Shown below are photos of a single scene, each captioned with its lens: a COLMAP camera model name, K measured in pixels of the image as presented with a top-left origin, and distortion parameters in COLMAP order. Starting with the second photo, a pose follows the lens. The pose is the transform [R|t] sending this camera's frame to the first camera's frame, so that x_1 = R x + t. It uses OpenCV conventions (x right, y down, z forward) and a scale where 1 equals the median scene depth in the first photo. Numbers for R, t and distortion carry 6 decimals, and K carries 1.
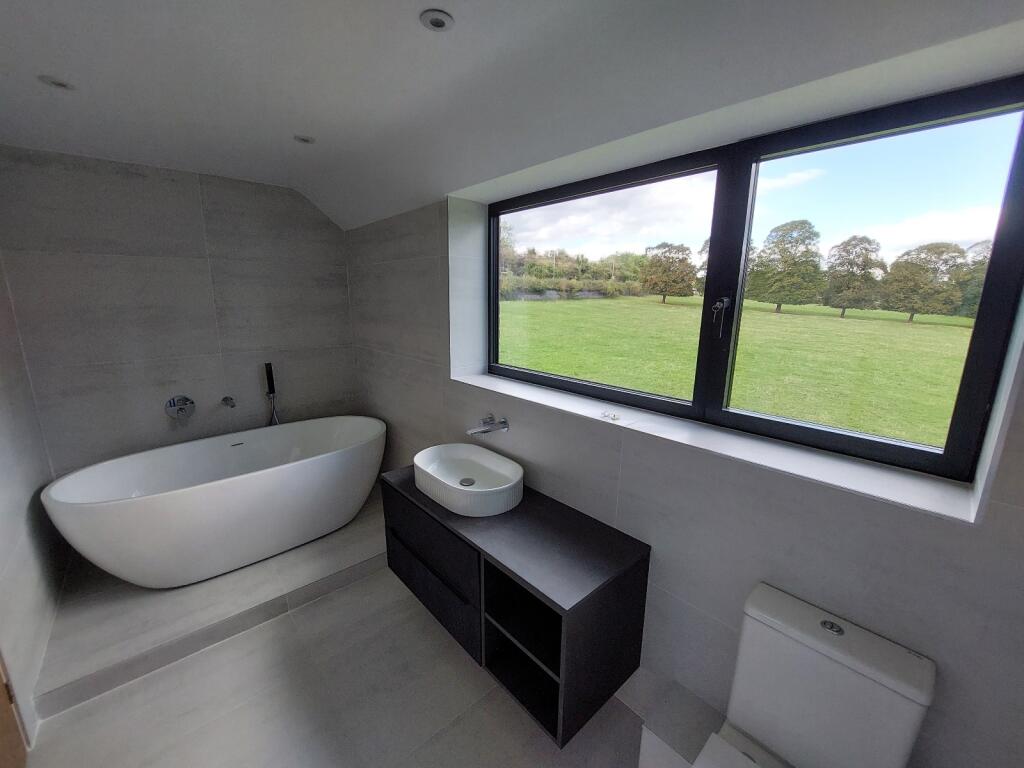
lens RADIAL K [[408.7, 0, 514.6], [0, 408.7, 387.0], [0, 0, 1]] dist [-0.020339, -0.000345]
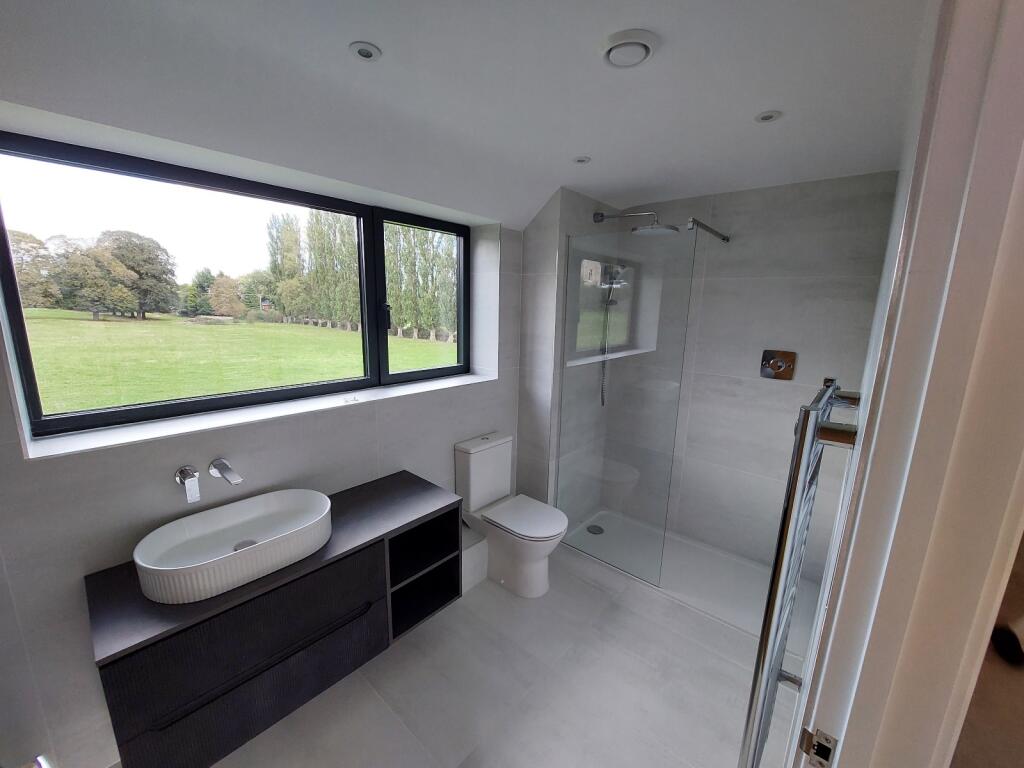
lens RADIAL K [[408.7, 0, 514.6], [0, 408.7, 387.0], [0, 0, 1]] dist [-0.020339, -0.000345]
pose [[-0.113403, -0.210253, 0.971048, -0.381667], [0.192381, 0.954209, 0.229074, -0.057288], [-0.974746, 0.212789, -0.067762, 0.222891]]
